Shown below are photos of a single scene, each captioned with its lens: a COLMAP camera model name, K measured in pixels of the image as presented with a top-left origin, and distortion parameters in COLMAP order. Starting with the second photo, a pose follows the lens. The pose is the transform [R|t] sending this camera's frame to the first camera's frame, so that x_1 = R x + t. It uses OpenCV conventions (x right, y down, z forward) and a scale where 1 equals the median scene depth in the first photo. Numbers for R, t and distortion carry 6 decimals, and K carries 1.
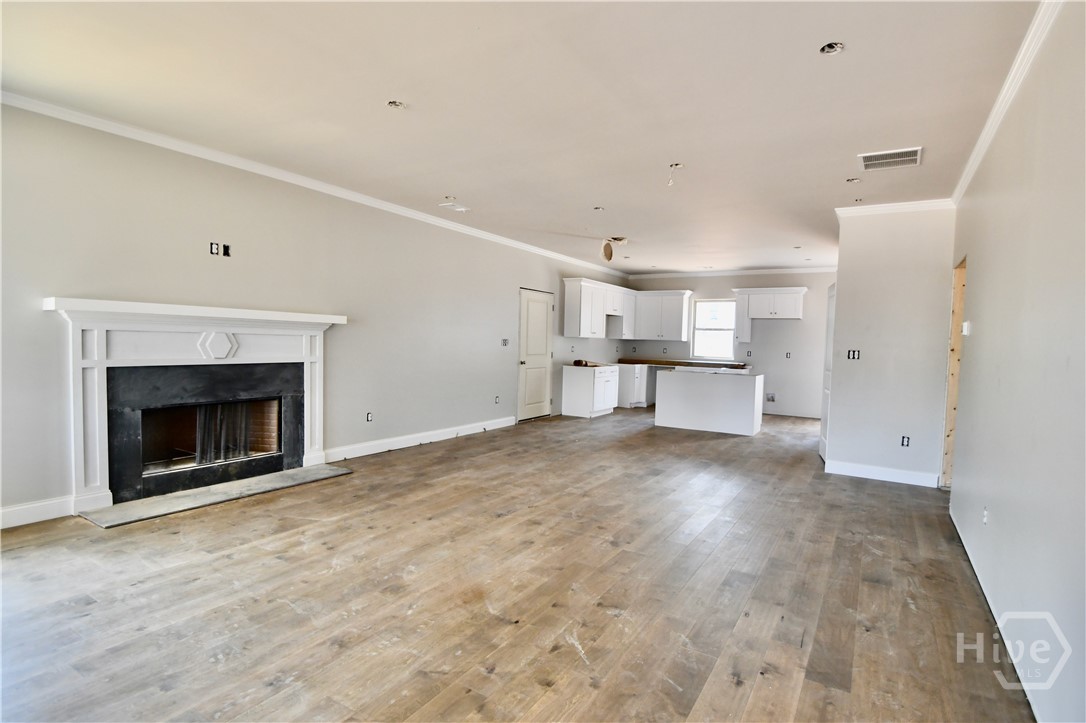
lens RADIAL K [[520.6, 0, 586.5], [0, 520.6, 363.7], [0, 0, 1]] dist [0.001897, -0.017440]
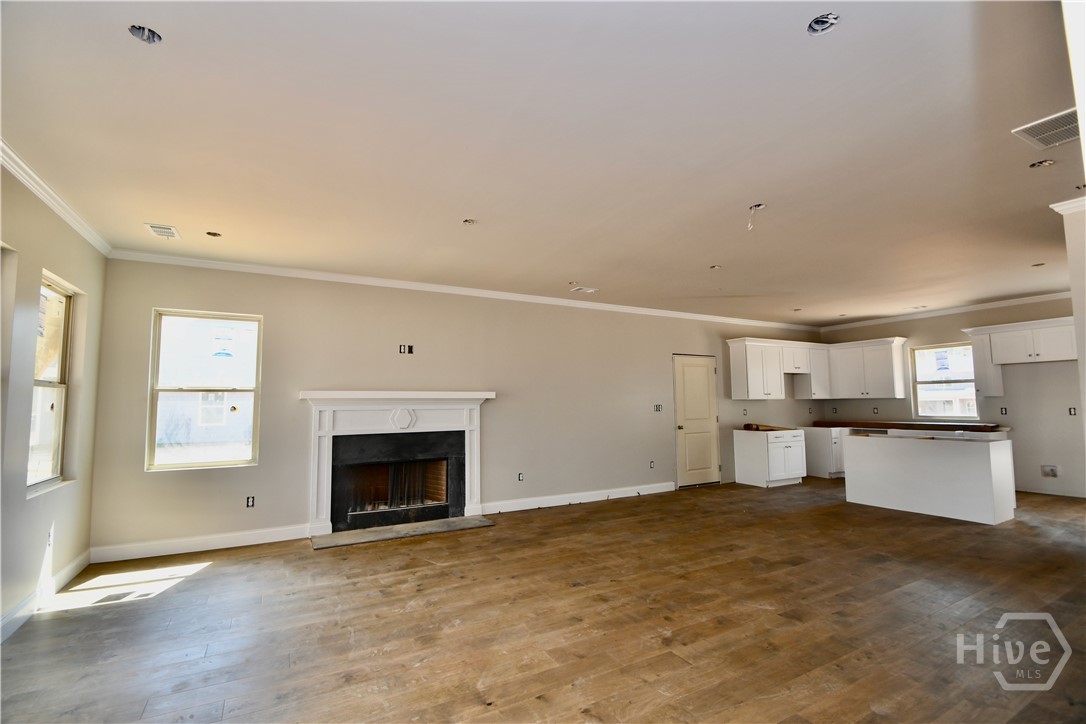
lens RADIAL K [[473.2, 0, 543.0], [0, 473.2, 362.0], [0, 0, 1]] dist [0.002445, -0.011590]
pose [[0.839571, -0.084588, -0.536624, 0.266341], [0.011184, 0.990285, -0.138601, -0.006213], [0.543135, 0.110364, 0.832360, 0.141630]]
